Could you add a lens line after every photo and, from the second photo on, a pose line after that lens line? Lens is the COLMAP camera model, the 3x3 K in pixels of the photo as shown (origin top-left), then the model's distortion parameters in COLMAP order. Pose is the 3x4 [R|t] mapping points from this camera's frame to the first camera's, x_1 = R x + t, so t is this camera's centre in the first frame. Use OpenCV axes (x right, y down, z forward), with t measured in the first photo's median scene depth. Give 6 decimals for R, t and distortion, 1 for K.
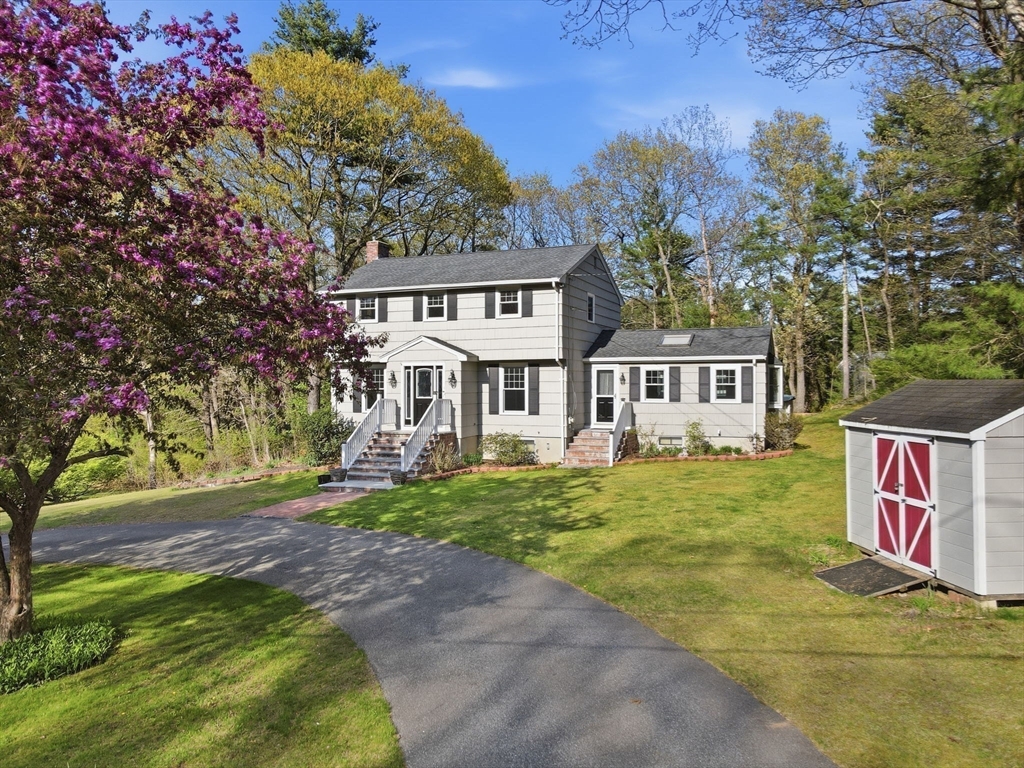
lens RADIAL K [[755.0, 0, 511.6], [0, 755.0, 377.0], [0, 0, 1]] dist [0.006328, 0.004281]
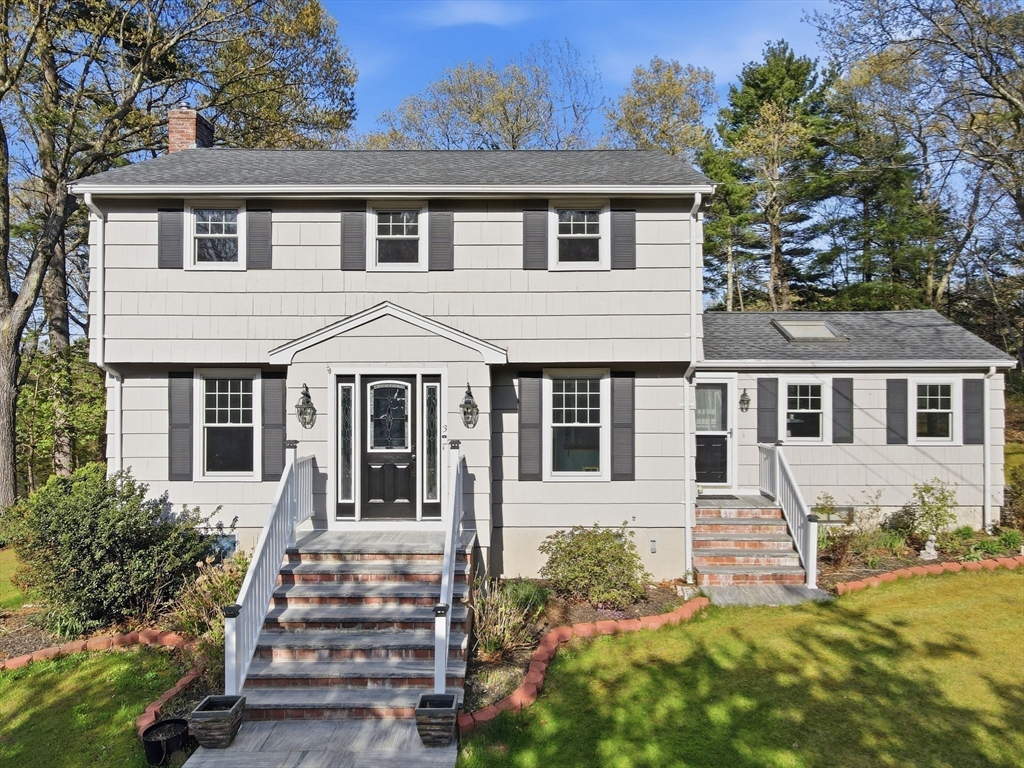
lens RADIAL K [[755.0, 0, 511.6], [0, 755.0, 377.0], [0, 0, 1]] dist [0.006328, 0.004281]
pose [[0.929022, 0.004125, 0.370002, -0.207312], [-0.005512, 0.999981, 0.002691, -0.014758], [-0.369984, -0.004540, 0.929027, 0.587472]]
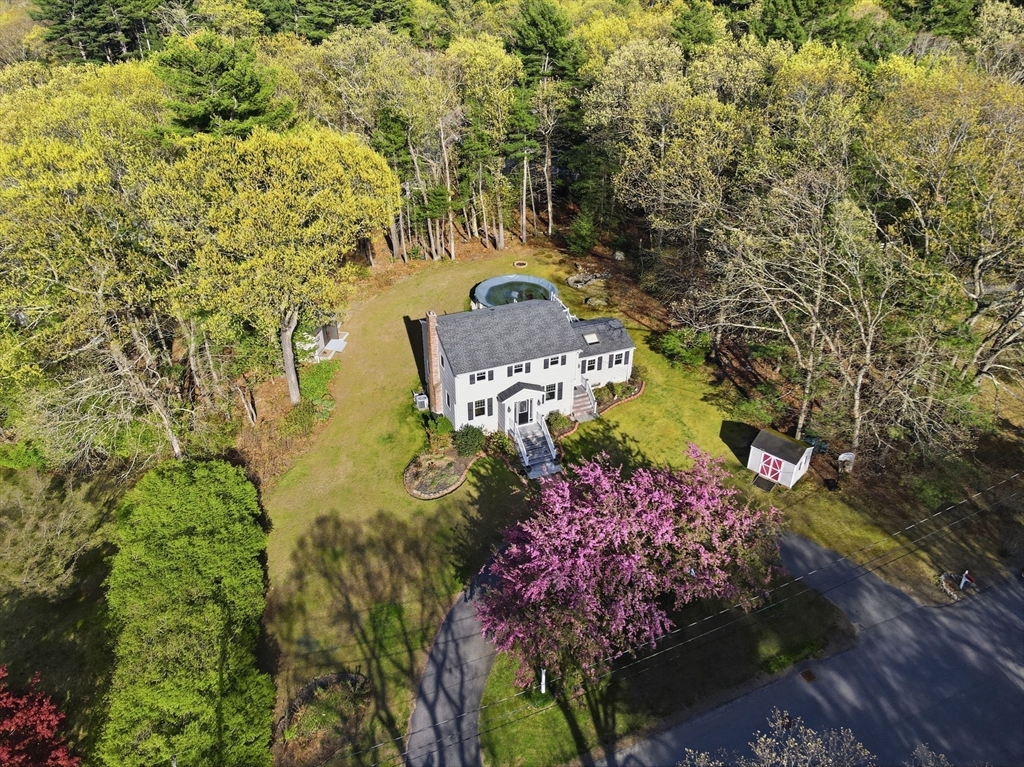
lens RADIAL K [[755.0, 0, 511.6], [0, 755.0, 376.5], [0, 0, 1]] dist [0.006328, 0.004281]
pose [[0.719488, -0.364096, 0.591414, -1.345112], [-0.006990, 0.847723, 0.530392, -1.169991], [-0.694469, -0.385745, 0.607382, -0.215865]]
